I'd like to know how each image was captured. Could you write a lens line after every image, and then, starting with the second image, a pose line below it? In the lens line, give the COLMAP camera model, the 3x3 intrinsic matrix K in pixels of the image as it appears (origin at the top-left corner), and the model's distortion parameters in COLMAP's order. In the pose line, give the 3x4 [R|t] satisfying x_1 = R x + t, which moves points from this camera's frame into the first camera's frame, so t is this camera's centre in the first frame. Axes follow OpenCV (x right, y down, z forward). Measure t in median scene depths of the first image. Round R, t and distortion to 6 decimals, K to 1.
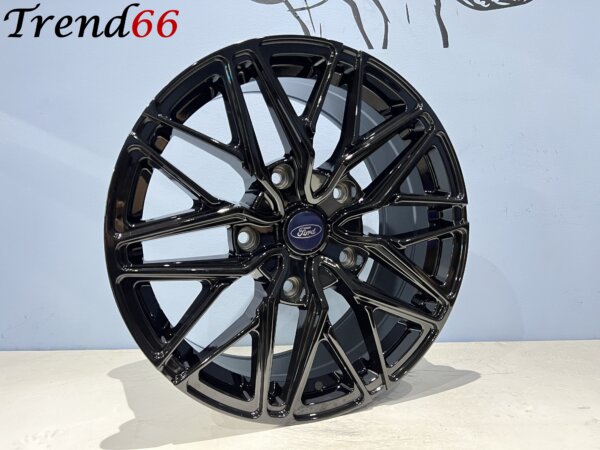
lens RADIAL K [[436.3, 0, 300.0], [0, 436.3, 225.0], [0, 0, 1]] dist [-0.000429, -0.002419]
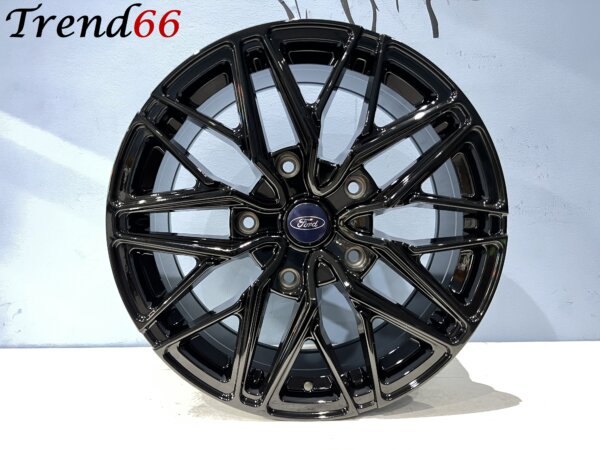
lens RADIAL K [[436.3, 0, 300.0], [0, 436.3, 225.0], [0, 0, 1]] dist [-0.000429, -0.002419]
pose [[0.933017, 0.105760, -0.343938, 0.335453], [-0.110562, 0.993853, 0.005681, 0.015036], [0.342425, 0.032726, 0.938975, 0.090321]]
